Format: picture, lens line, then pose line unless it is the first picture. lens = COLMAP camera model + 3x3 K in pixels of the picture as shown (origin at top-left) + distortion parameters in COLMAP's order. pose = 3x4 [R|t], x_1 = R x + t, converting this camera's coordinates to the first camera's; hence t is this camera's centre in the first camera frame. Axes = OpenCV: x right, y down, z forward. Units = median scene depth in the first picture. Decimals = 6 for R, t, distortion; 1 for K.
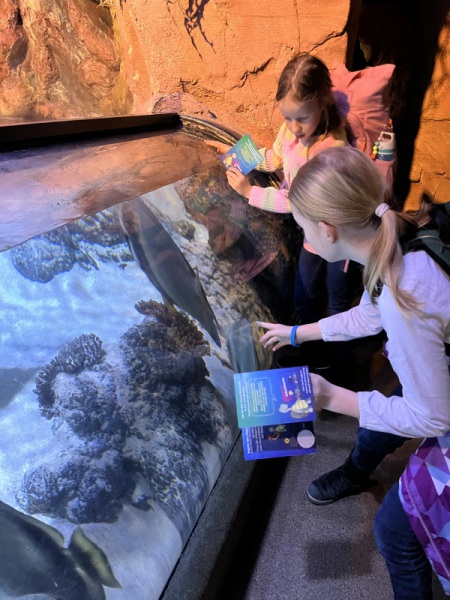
lens RADIAL K [[463.1, 0, 224.8], [0, 463.1, 307.8], [0, 0, 1]] dist [0.048432, -0.075197]
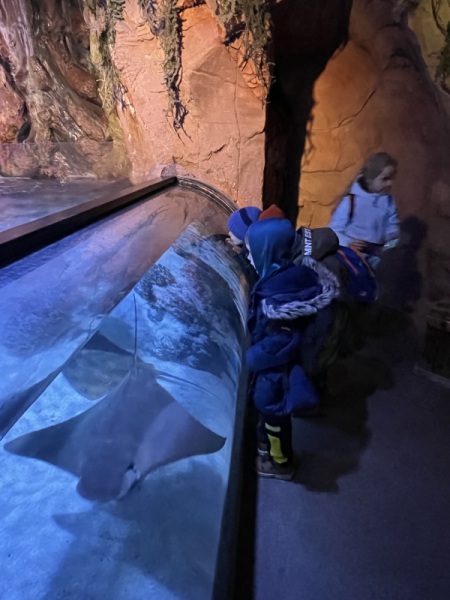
lens RADIAL K [[383.6, 0, 225.6], [0, 383.6, 299.2], [0, 0, 1]] dist [-0.003705, 0.008117]
pose [[0.973058, -0.105025, 0.205253, -0.249339], [0.113565, 0.993070, -0.030248, 0.102493], [-0.200653, 0.052742, 0.978242, -0.403495]]
